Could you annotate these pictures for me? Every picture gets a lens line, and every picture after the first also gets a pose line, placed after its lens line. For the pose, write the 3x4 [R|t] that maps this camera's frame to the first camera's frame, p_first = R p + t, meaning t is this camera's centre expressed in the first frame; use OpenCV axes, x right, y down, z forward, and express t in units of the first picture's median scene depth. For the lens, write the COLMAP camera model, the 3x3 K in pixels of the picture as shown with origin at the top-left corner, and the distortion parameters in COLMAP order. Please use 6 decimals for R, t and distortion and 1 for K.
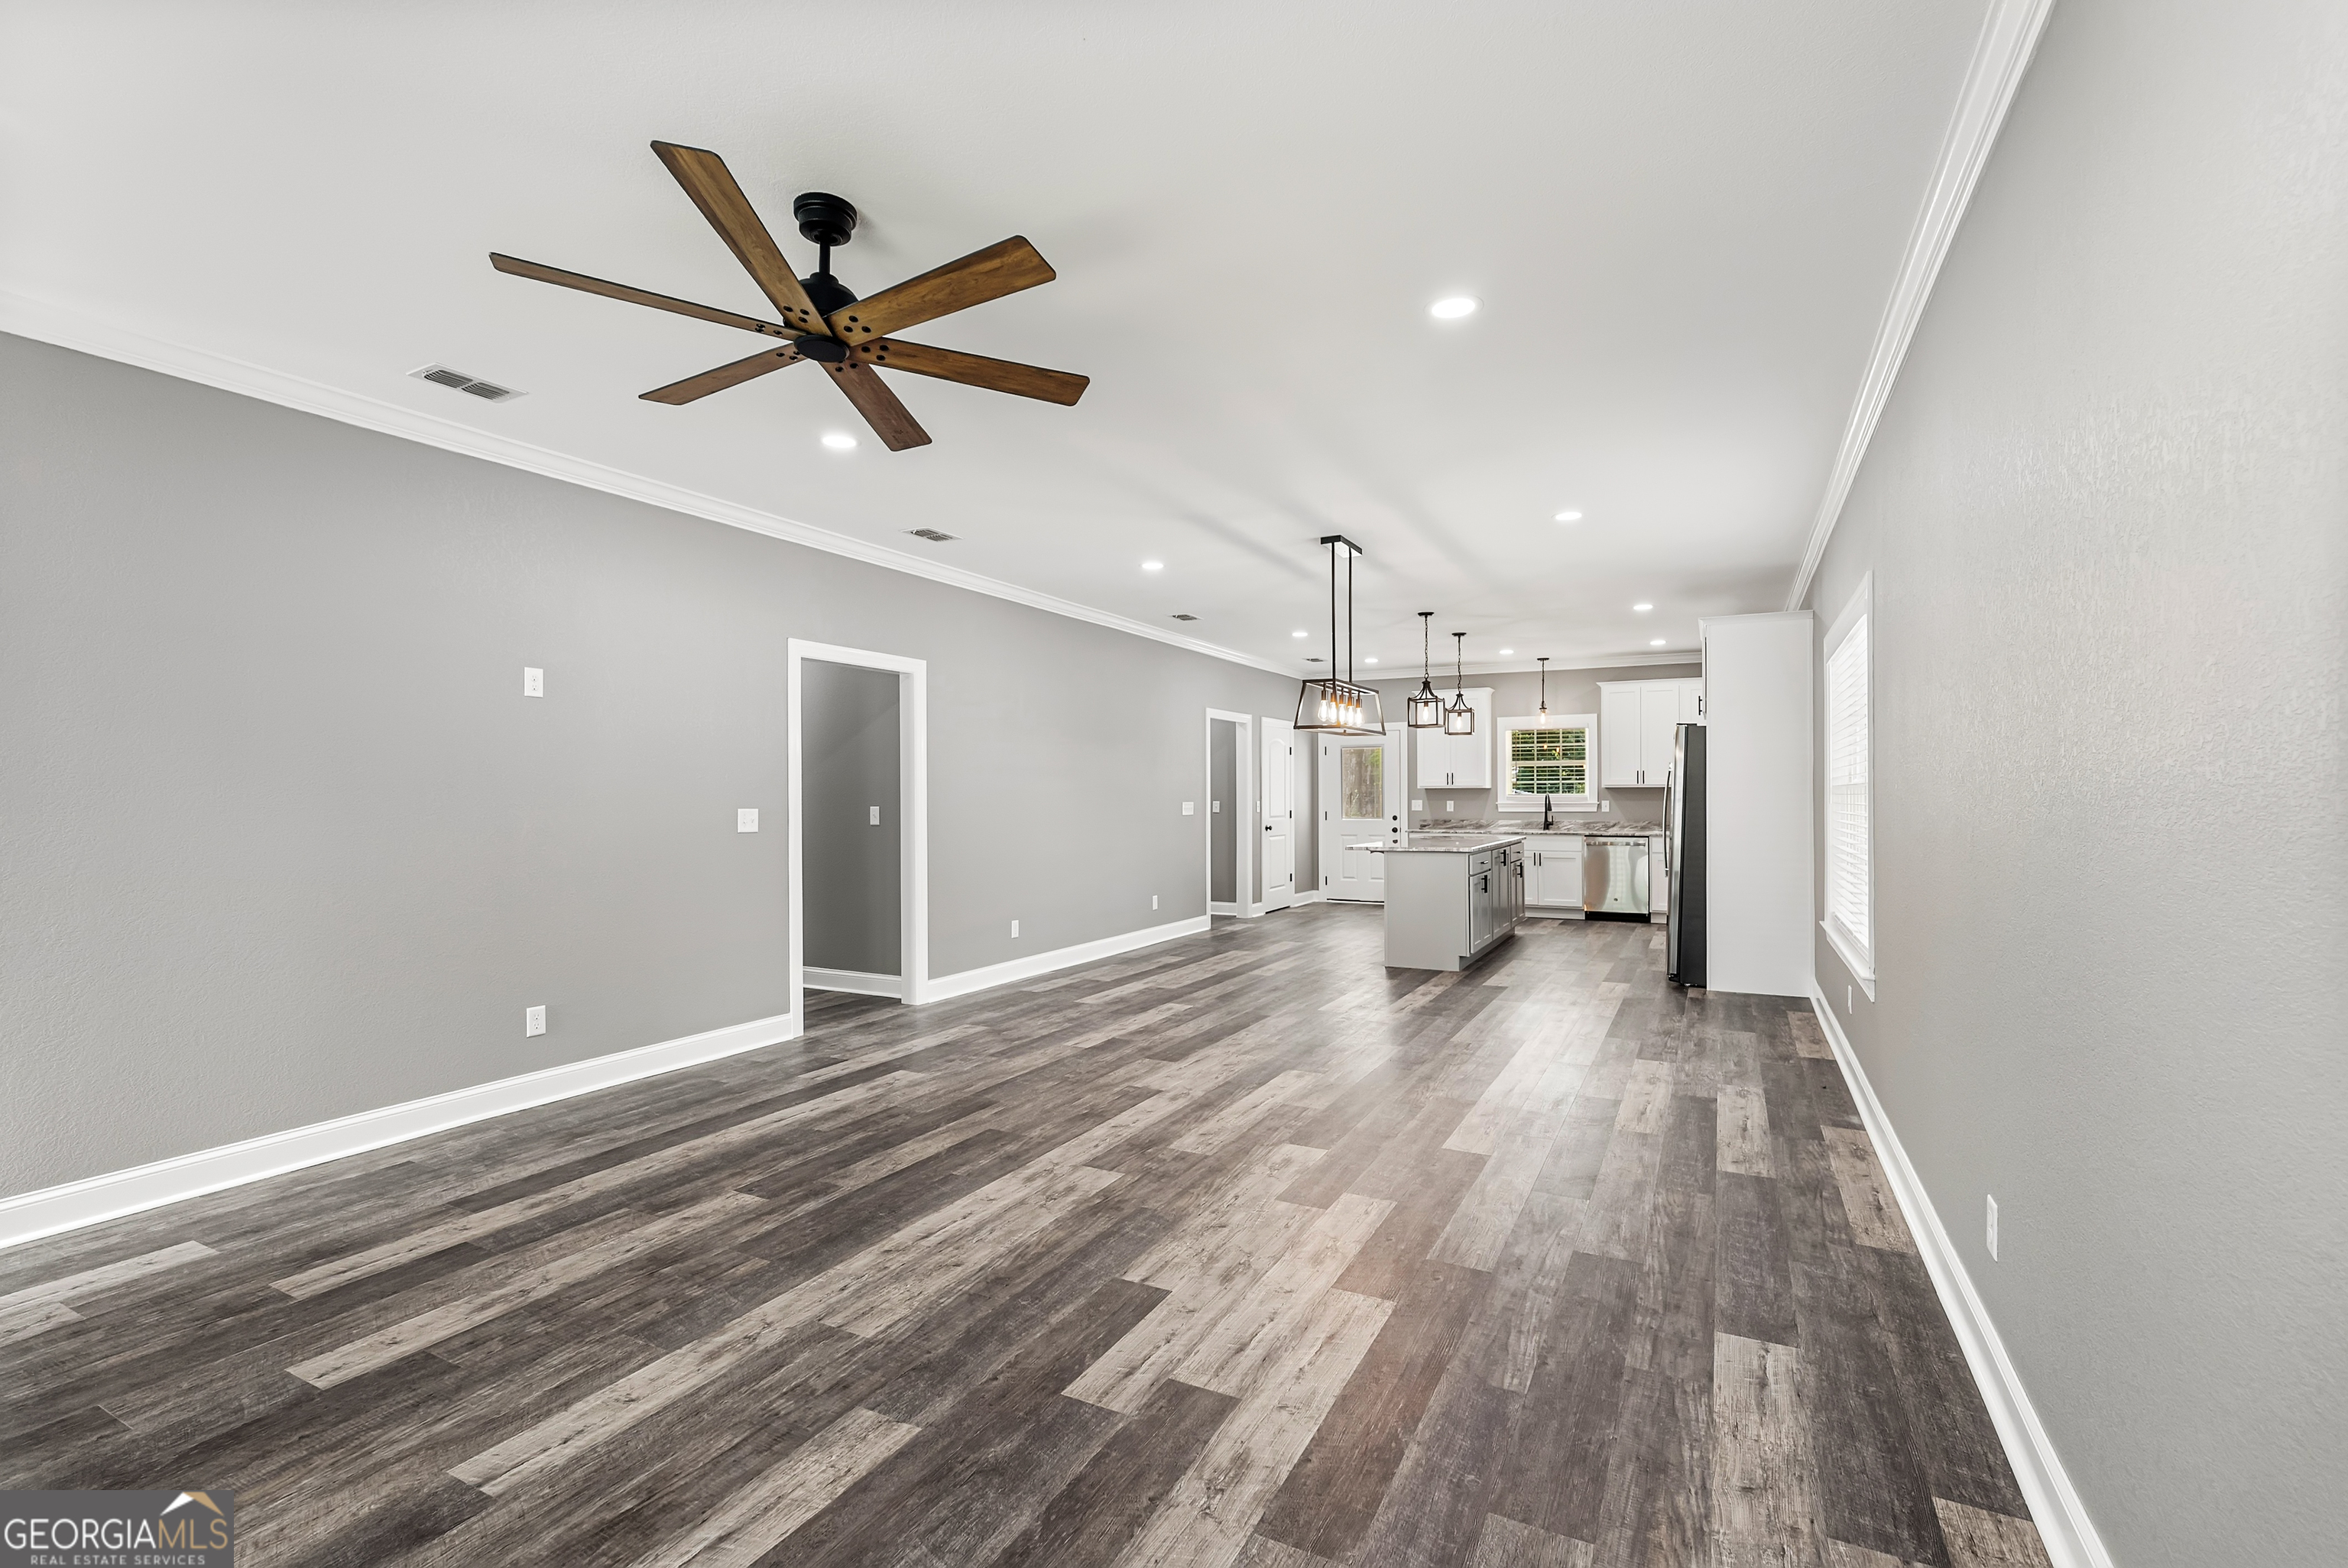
lens RADIAL K [[1043.4, 0, 1180.0], [0, 1043.4, 784.5], [0, 0, 1]] dist [-0.006563, 0.000978]
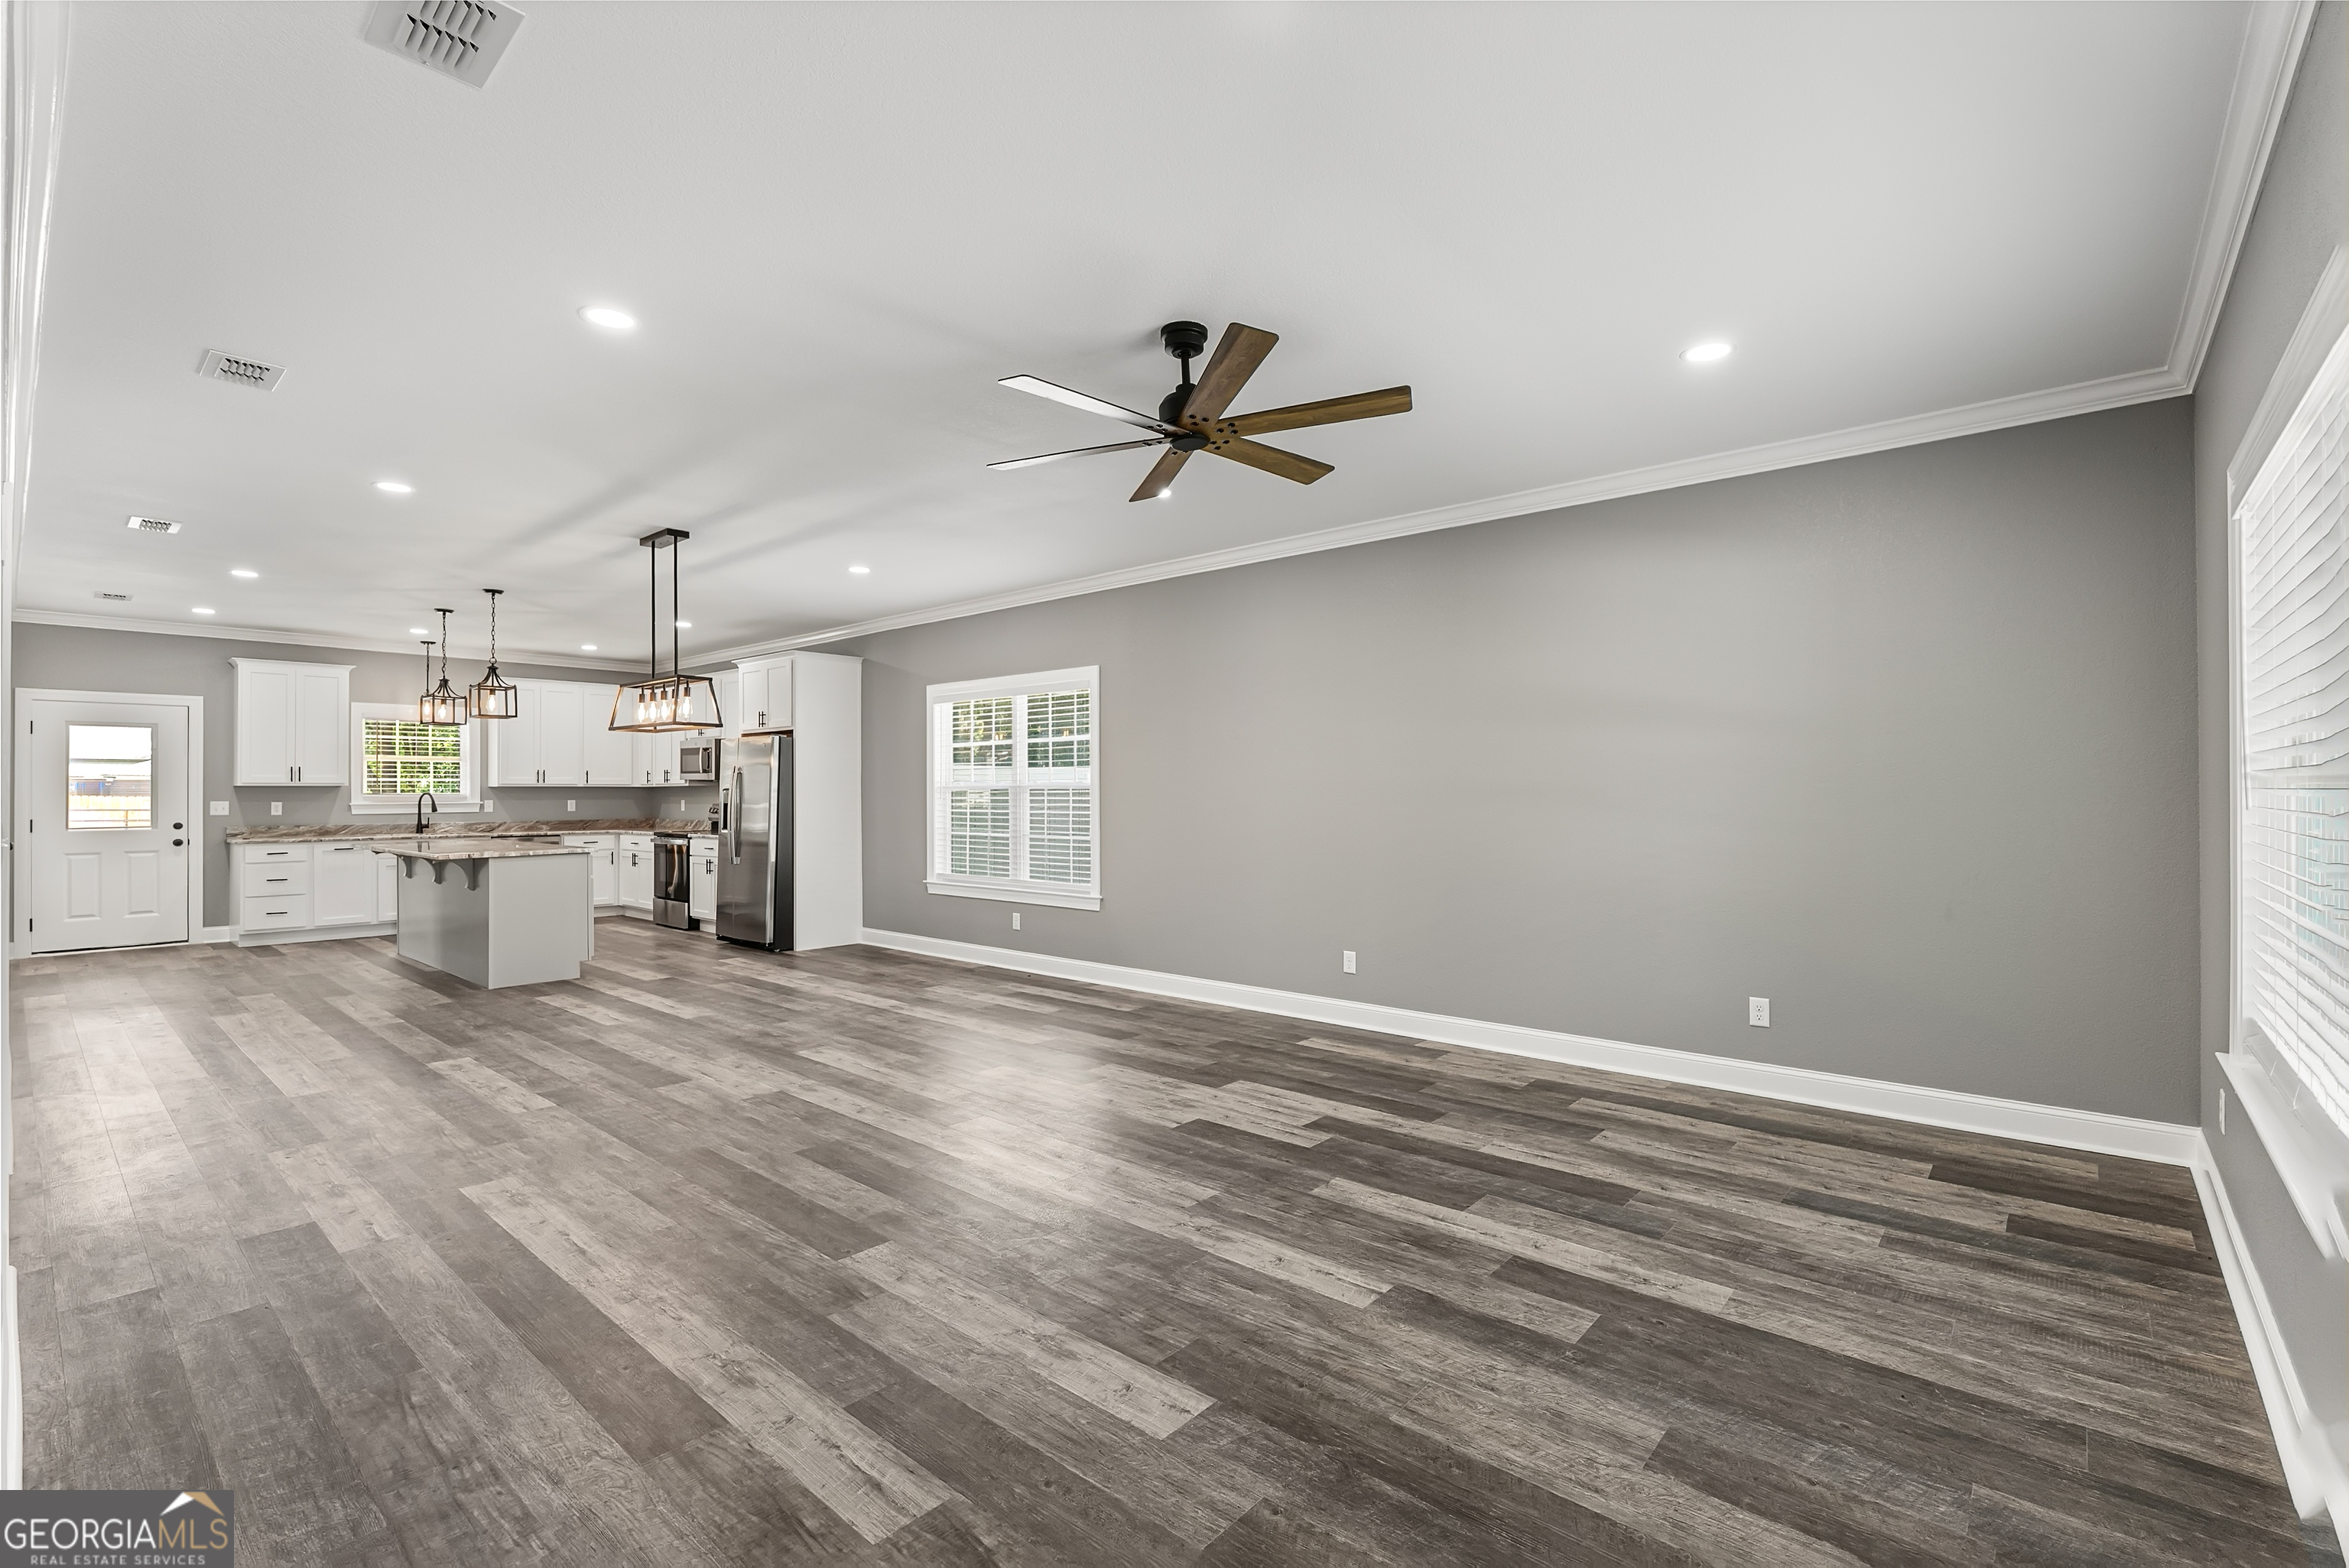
lens RADIAL K [[1043.8, 0, 1178.1], [0, 1043.8, 783.8], [0, 0, 1]] dist [-0.006563, 0.000978]
pose [[0.229440, 0.011387, 0.973256, -1.308748], [-0.009379, 0.999911, -0.009488, 0.011705], [-0.973278, -0.006951, 0.229526, 0.596362]]
